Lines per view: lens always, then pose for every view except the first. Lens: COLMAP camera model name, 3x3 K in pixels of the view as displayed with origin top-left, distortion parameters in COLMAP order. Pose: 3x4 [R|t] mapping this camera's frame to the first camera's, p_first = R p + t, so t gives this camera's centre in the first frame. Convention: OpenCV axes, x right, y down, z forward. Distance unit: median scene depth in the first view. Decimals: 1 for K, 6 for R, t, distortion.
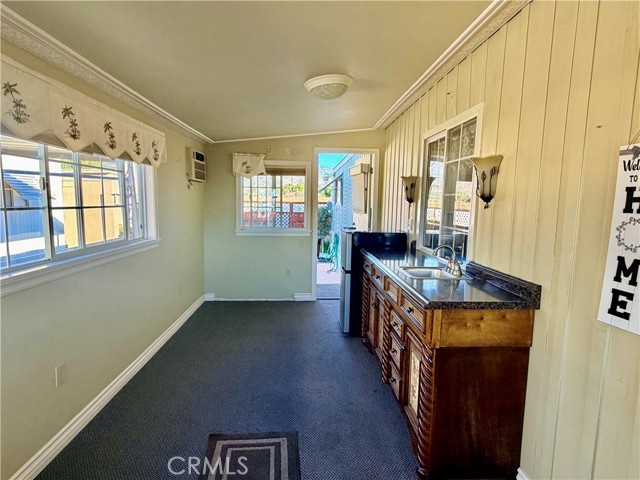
lens RADIAL K [[333.9, 0, 320.0], [0, 333.9, 240.0], [0, 0, 1]] dist [-0.002603, -0.000332]
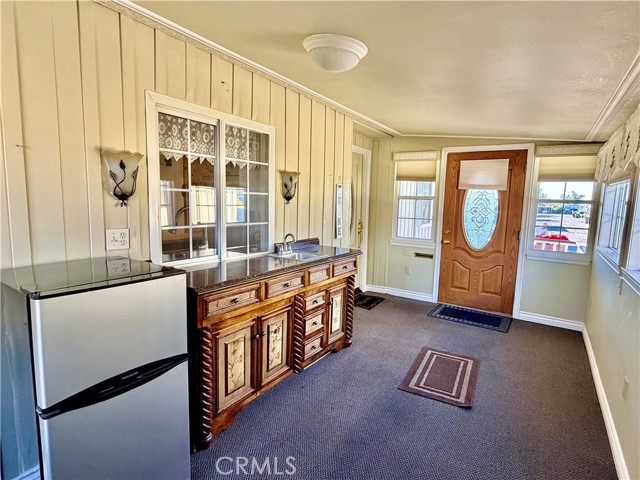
lens RADIAL K [[333.9, 0, 320.0], [0, 333.9, 240.0], [0, 0, 1]] dist [-0.002603, -0.000332]
pose [[-0.797723, -0.110063, 0.592895, -0.961200], [0.029617, 0.974865, 0.220818, -0.481400], [-0.602297, 0.193712, -0.774412, 3.785970]]
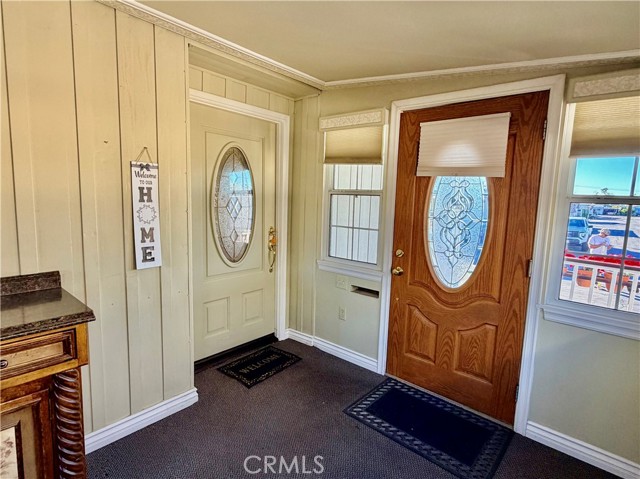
lens RADIAL K [[333.9, 0, 320.0], [0, 333.9, 239.5], [0, 0, 1]] dist [-0.002603, -0.000332]
pose [[-0.719652, -0.127315, 0.682563, -0.922374], [0.033669, 0.975490, 0.217451, -0.231177], [-0.693518, 0.179471, -0.697727, 1.561111]]
